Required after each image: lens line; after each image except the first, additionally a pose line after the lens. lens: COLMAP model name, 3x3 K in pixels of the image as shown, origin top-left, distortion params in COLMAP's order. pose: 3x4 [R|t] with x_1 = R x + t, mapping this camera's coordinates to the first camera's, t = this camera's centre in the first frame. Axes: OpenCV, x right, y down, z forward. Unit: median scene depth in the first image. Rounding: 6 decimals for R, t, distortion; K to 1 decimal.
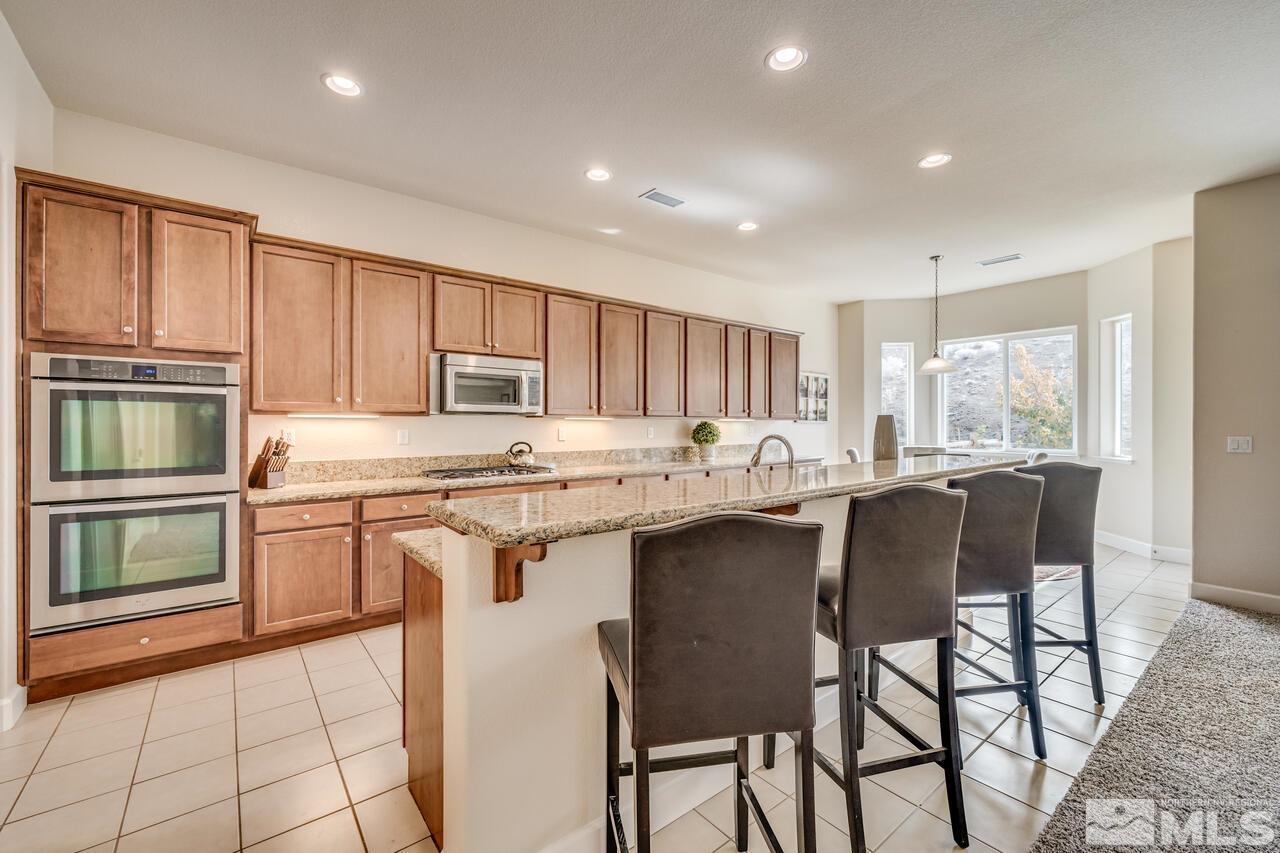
lens RADIAL K [[523.1, 0, 641.5], [0, 523.1, 423.6], [0, 0, 1]] dist [0.002330, 0.000103]
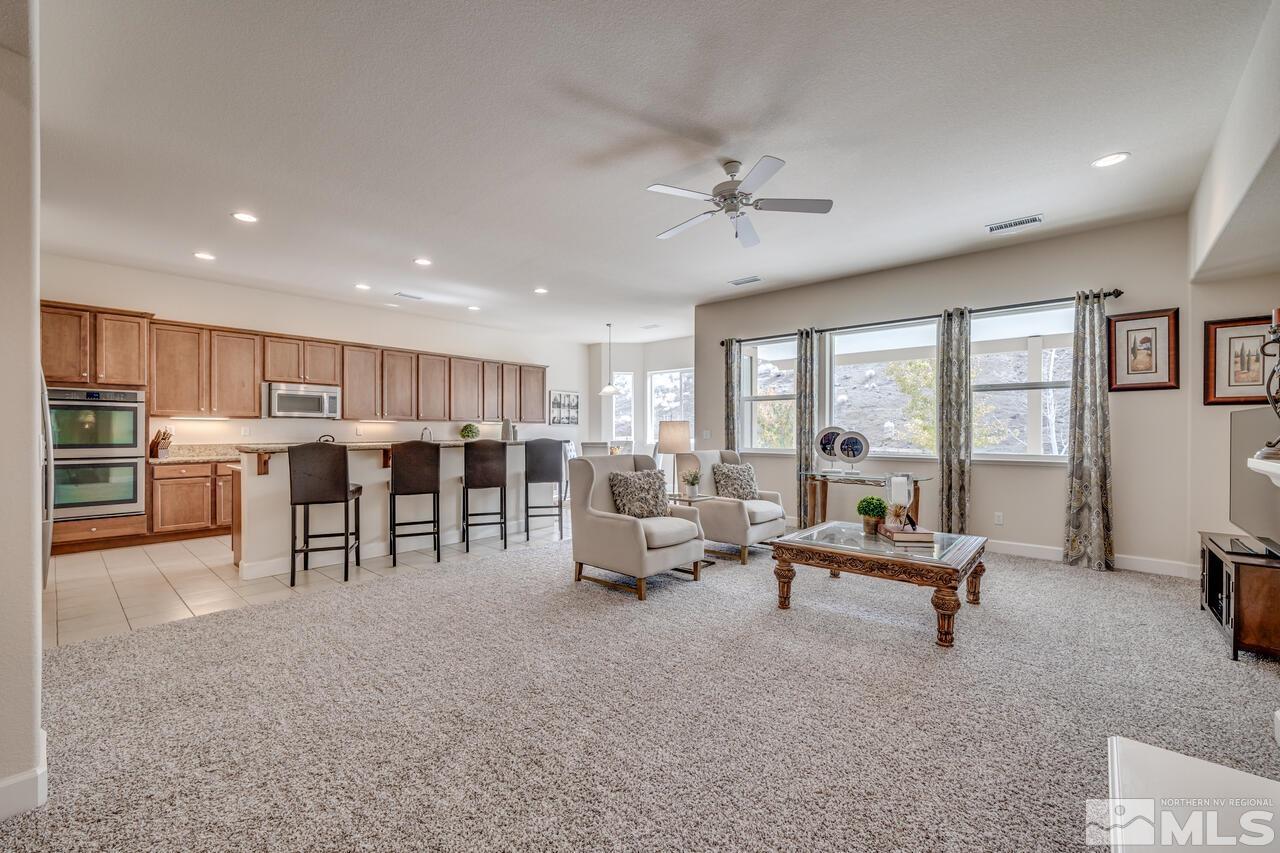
lens RADIAL K [[518.3, 0, 634.3], [0, 518.3, 431.6], [0, 0, 1]] dist [0.000751, 0.000187]
pose [[0.985528, -0.000338, 0.169512, 0.591489], [-0.000044, 0.999997, 0.002250, 0.027289], [-0.169512, -0.002224, 0.985526, -1.024410]]
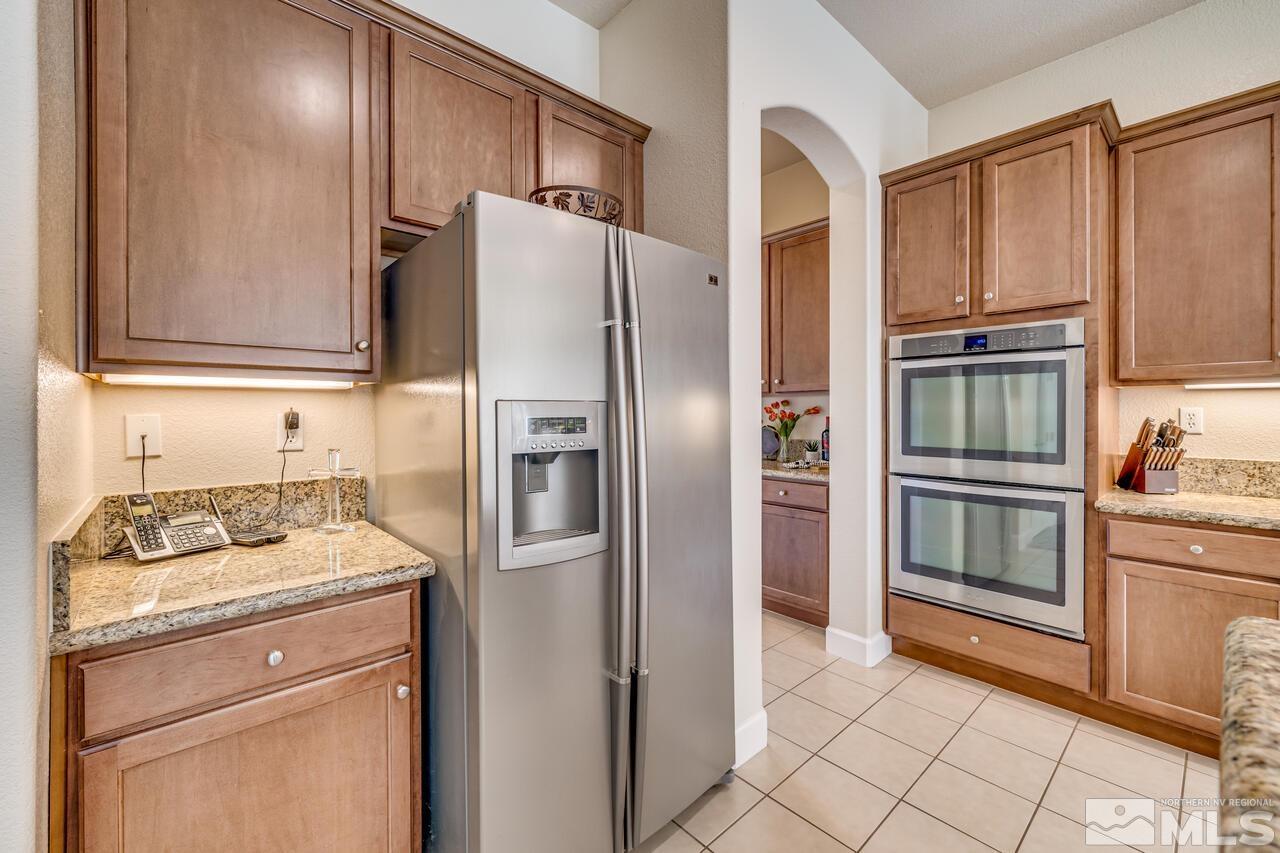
lens RADIAL K [[528.2, 0, 619.3], [0, 528.2, 411.6], [0, 0, 1]] dist [-0.001849, -0.000993]
pose [[0.043294, 0.000422, -0.999062, -0.051719], [0.000251, 1.000000, 0.000434, 0.015775], [0.999062, -0.000269, 0.043294, 0.273721]]
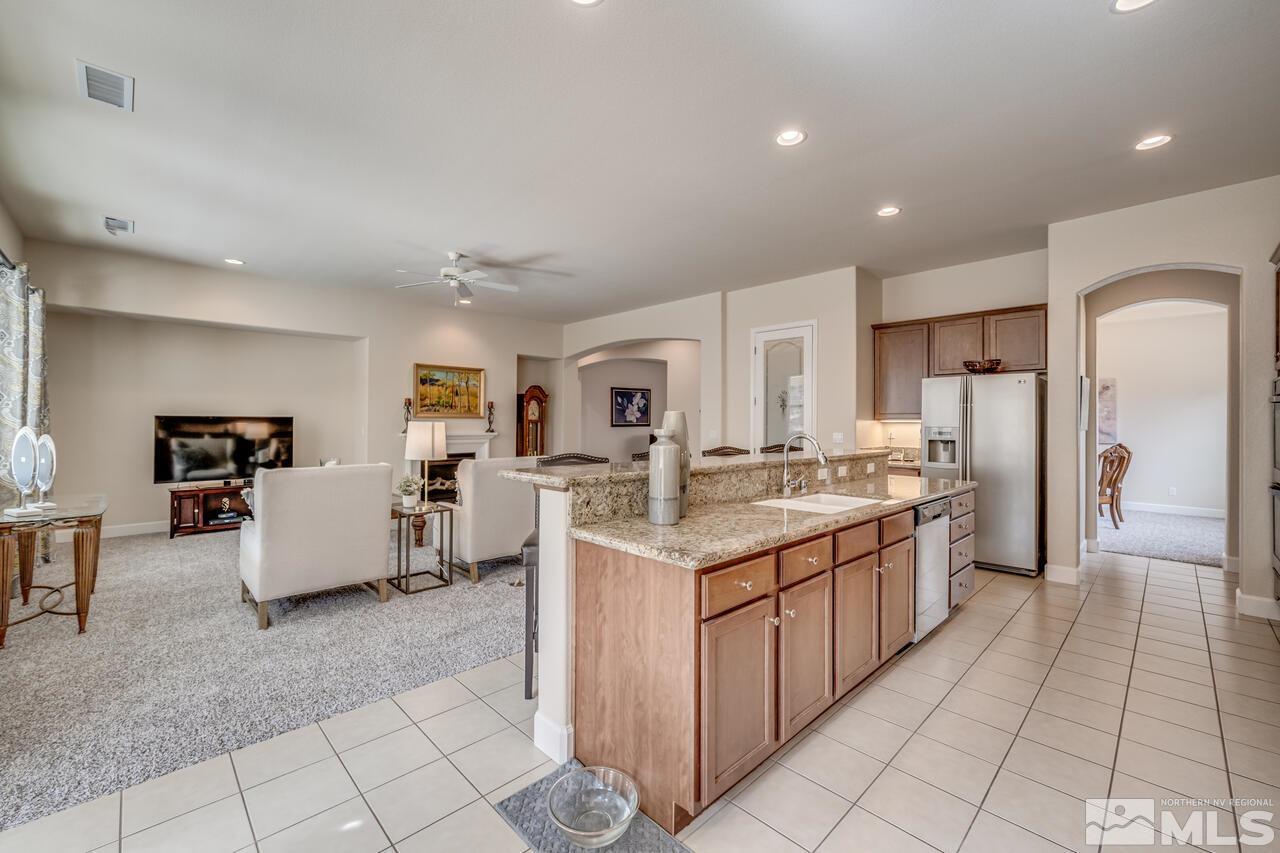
lens RADIAL K [[520.8, 0, 635.9], [0, 520.8, 418.8], [0, 0, 1]] dist [-0.000025, 0.000022]
pose [[-0.995174, -0.006919, -0.097883, 0.568207], [-0.006621, 0.999972, -0.003362, -0.004321], [0.097904, -0.002697, -0.995192, 1.645675]]
